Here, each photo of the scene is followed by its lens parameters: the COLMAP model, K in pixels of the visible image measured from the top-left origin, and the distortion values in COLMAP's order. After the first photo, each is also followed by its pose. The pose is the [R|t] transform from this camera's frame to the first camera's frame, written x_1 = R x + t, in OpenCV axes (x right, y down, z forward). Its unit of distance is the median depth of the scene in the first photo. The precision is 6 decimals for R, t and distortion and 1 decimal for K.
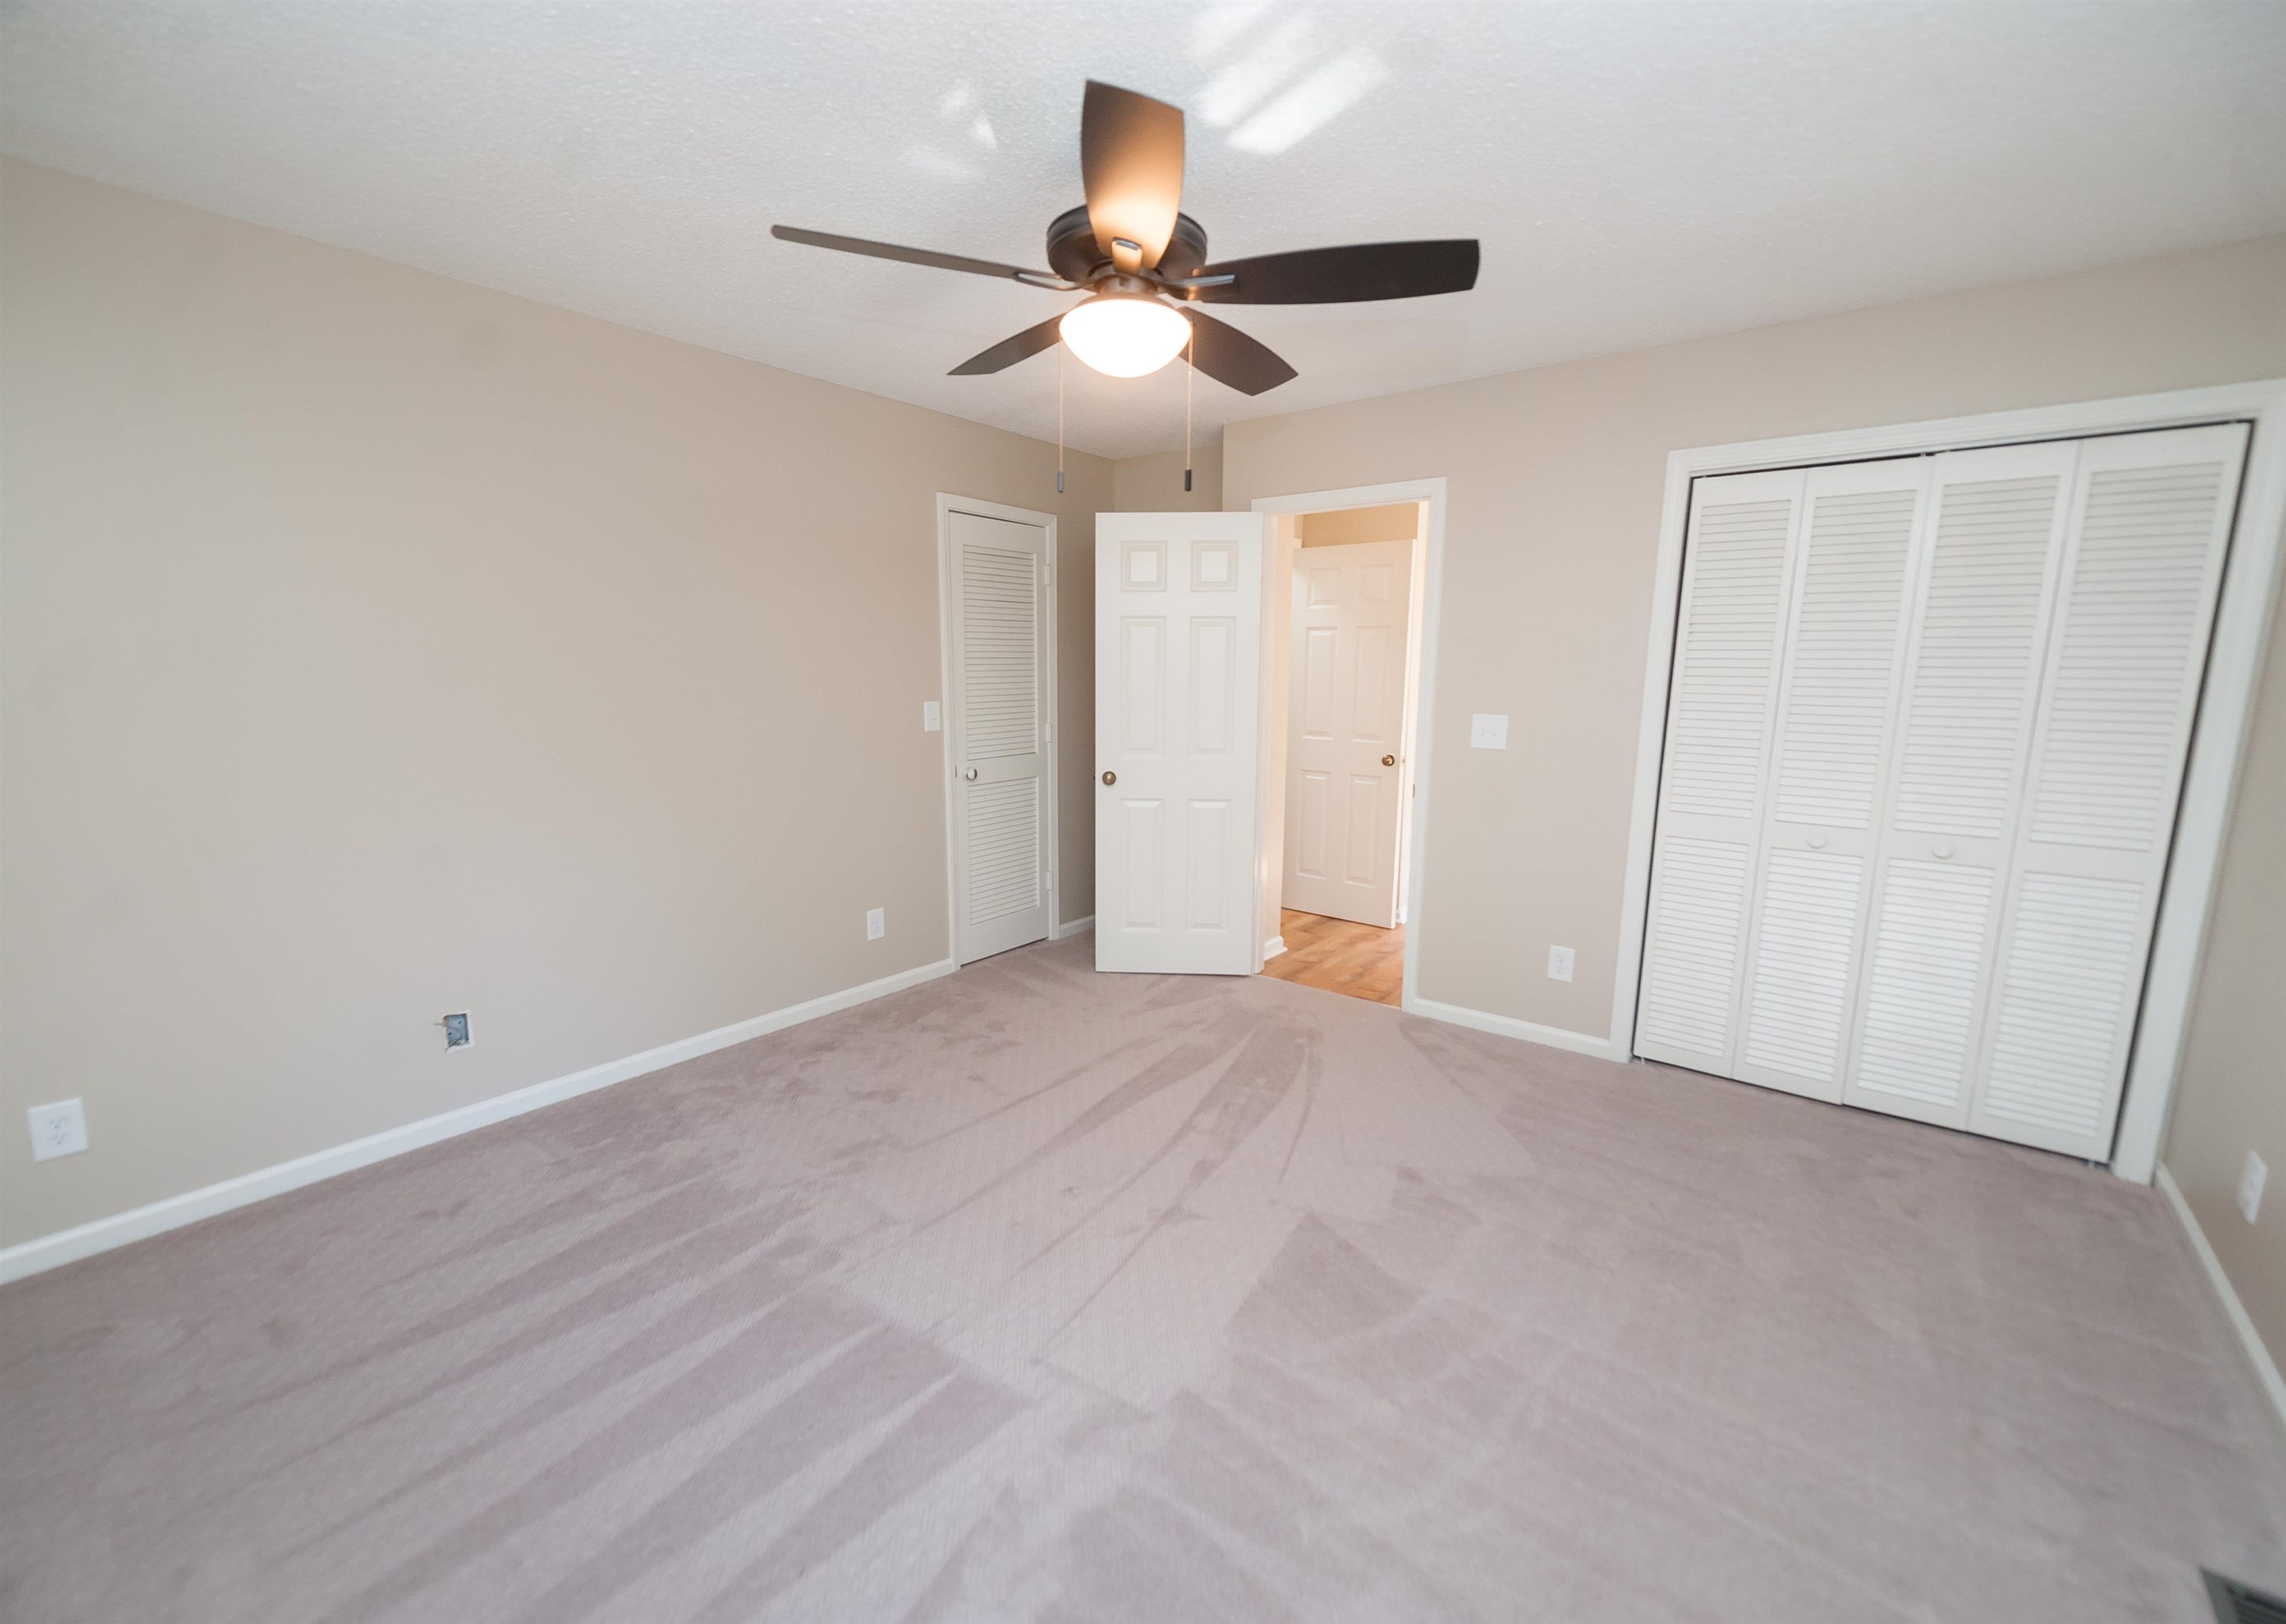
lens RADIAL K [[970.1, 0, 1143.0], [0, 970.1, 812.0], [0, 0, 1]] dist [-0.017550, -0.000078]
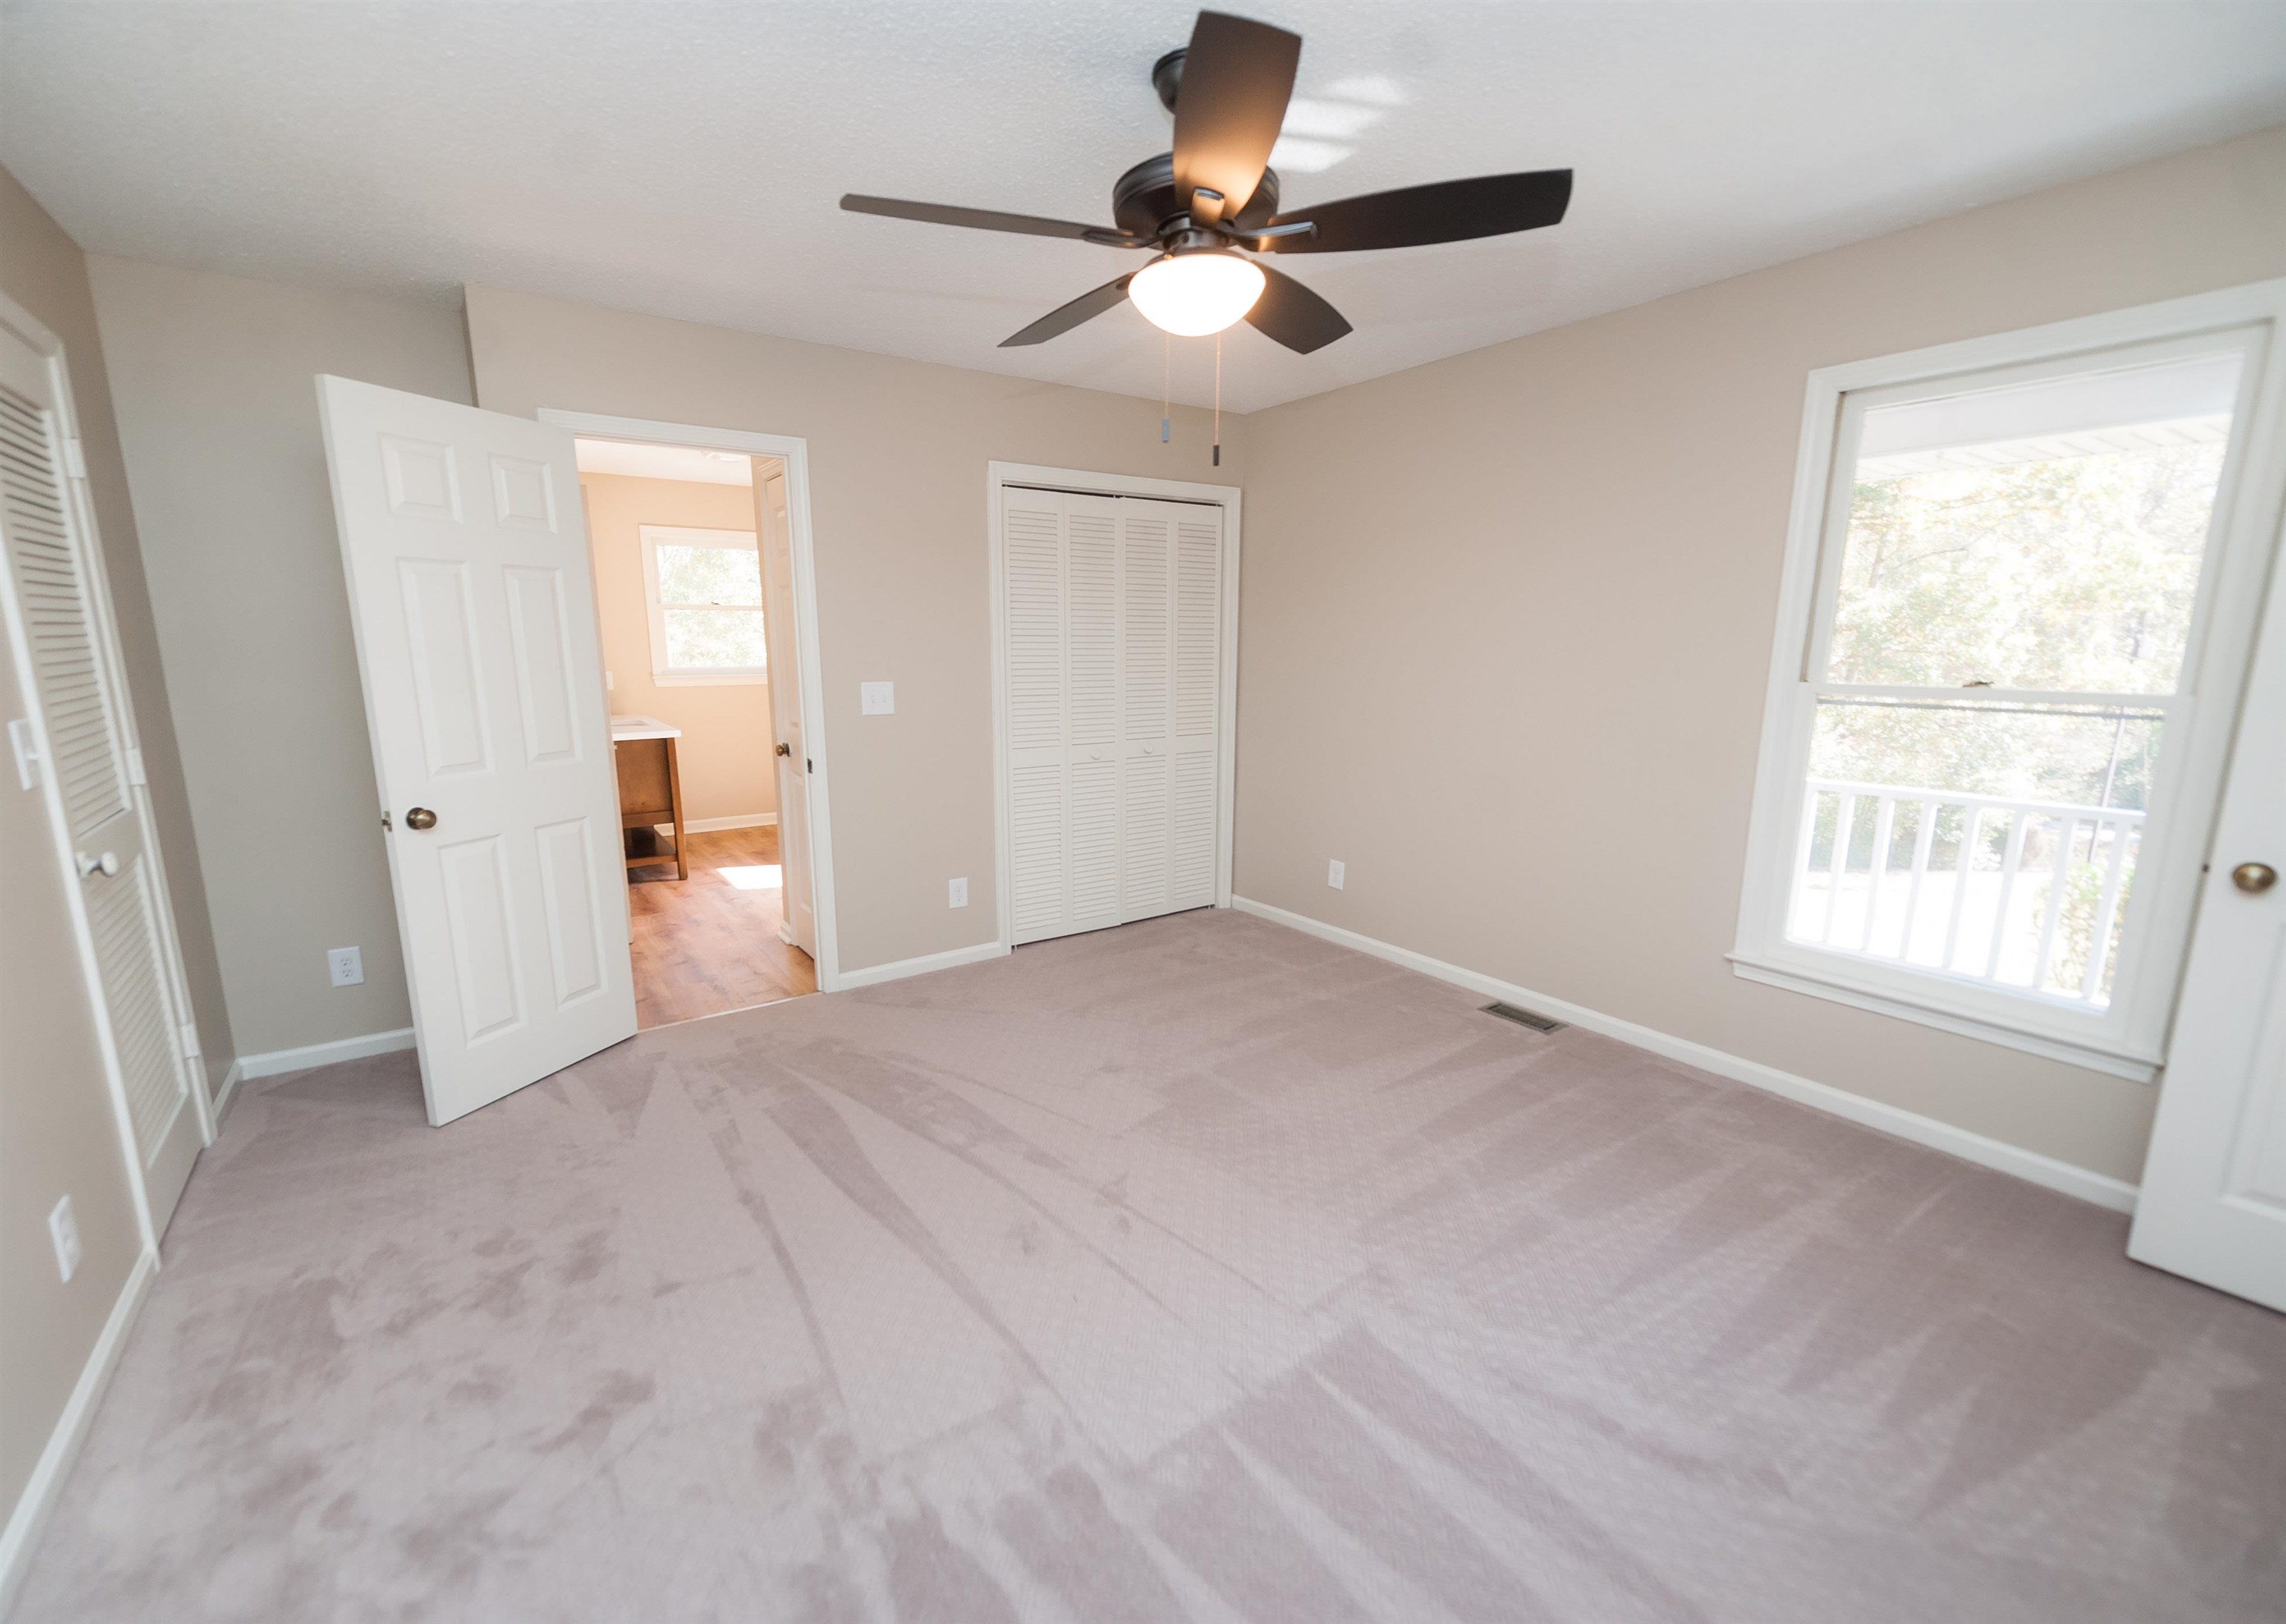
lens RADIAL K [[943.8, 0, 1143.0], [0, 943.8, 812.0], [0, 0, 1]] dist [-0.000389, -0.000043]
pose [[0.280017, -0.177399, 0.943462, -0.654015], [0.145901, 0.979225, 0.140820, -0.076758], [-0.948843, 0.098220, 0.300083, 0.520201]]
